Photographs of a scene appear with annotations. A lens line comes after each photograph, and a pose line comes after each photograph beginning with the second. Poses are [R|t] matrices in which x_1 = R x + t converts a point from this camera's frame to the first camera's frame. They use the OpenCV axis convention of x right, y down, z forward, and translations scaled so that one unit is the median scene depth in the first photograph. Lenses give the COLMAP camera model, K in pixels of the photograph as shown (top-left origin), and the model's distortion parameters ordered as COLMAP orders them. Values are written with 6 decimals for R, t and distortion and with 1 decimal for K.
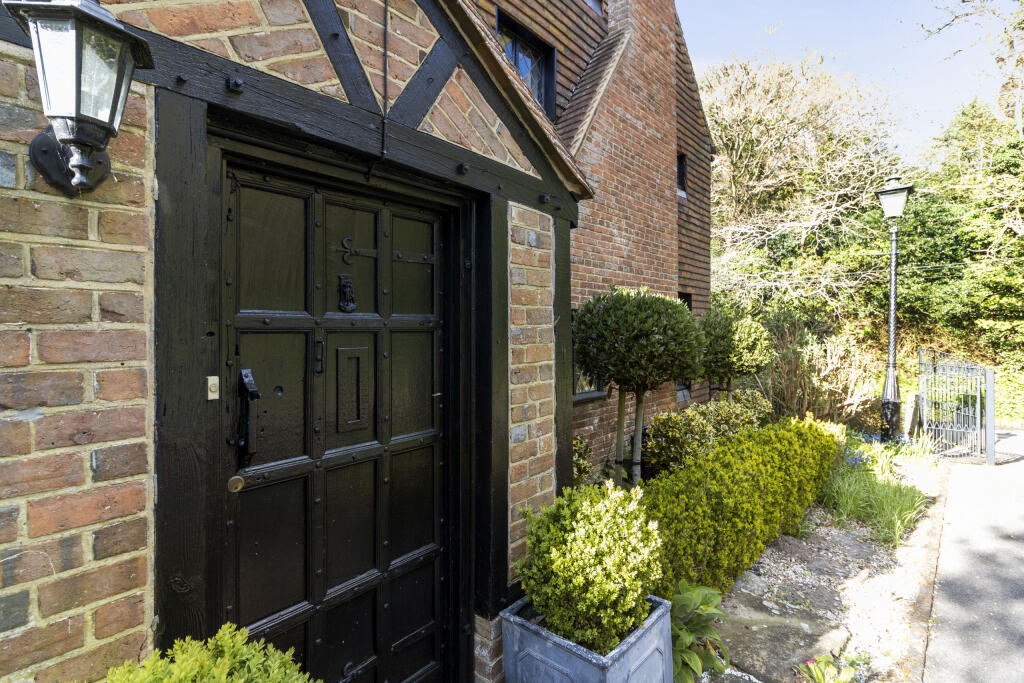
lens RADIAL K [[471.9, 0, 513.5], [0, 471.9, 330.0], [0, 0, 1]] dist [0.012939, 0.000200]
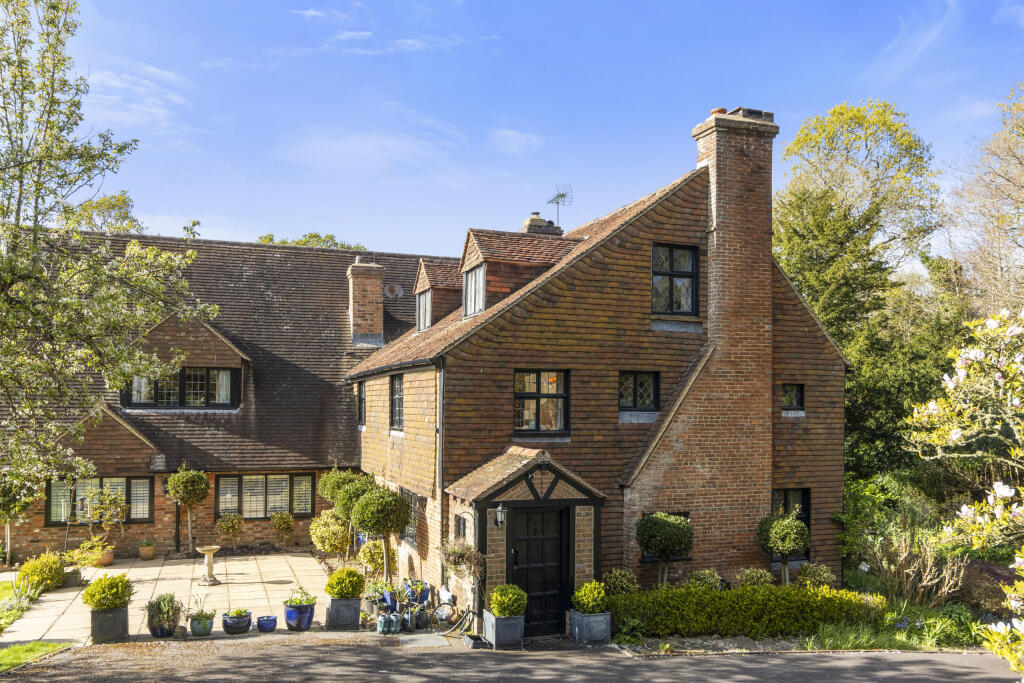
lens RADIAL K [[804.2, 0, 513.5], [0, 804.2, 406.3], [0, 0, 1]] dist [0.000564, -0.000295]
pose [[0.875683, 0.009394, -0.482795, 2.792037], [-0.011841, 0.999928, -0.002022, -1.101992], [0.482741, 0.007487, 0.875731, -5.172437]]
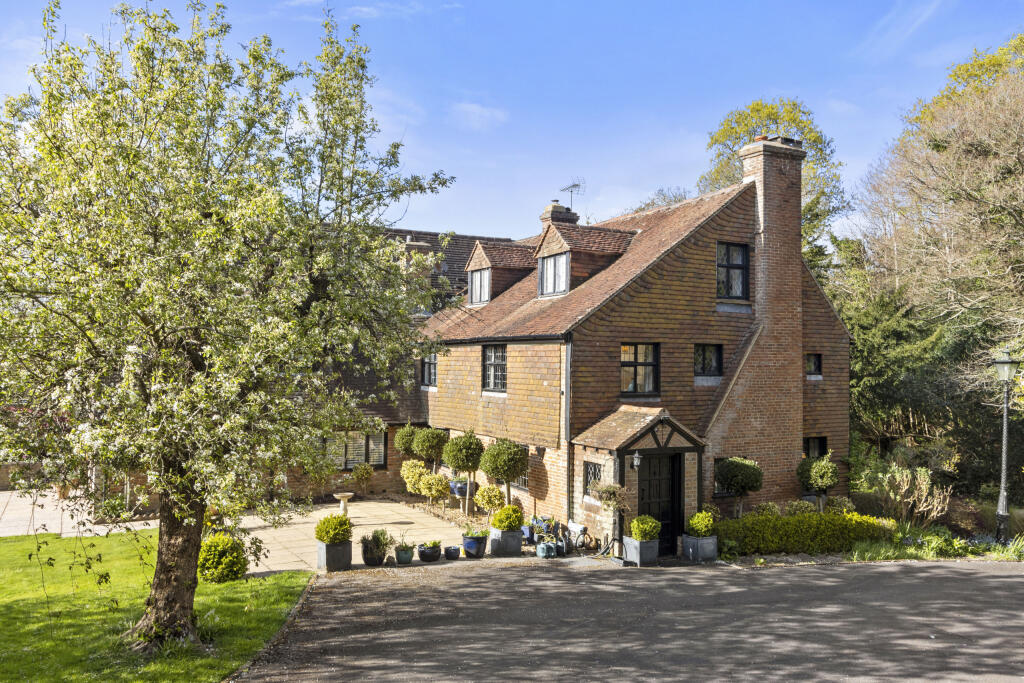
lens RADIAL K [[781.6, 0, 512.0], [0, 781.6, 341.5], [0, 0, 1]] dist [0.000429, 0.001261]
pose [[0.934134, 0.002249, -0.356916, 1.233710], [-0.013477, 0.999489, -0.028975, -1.198925], [0.356669, 0.031877, 0.933687, -7.451780]]
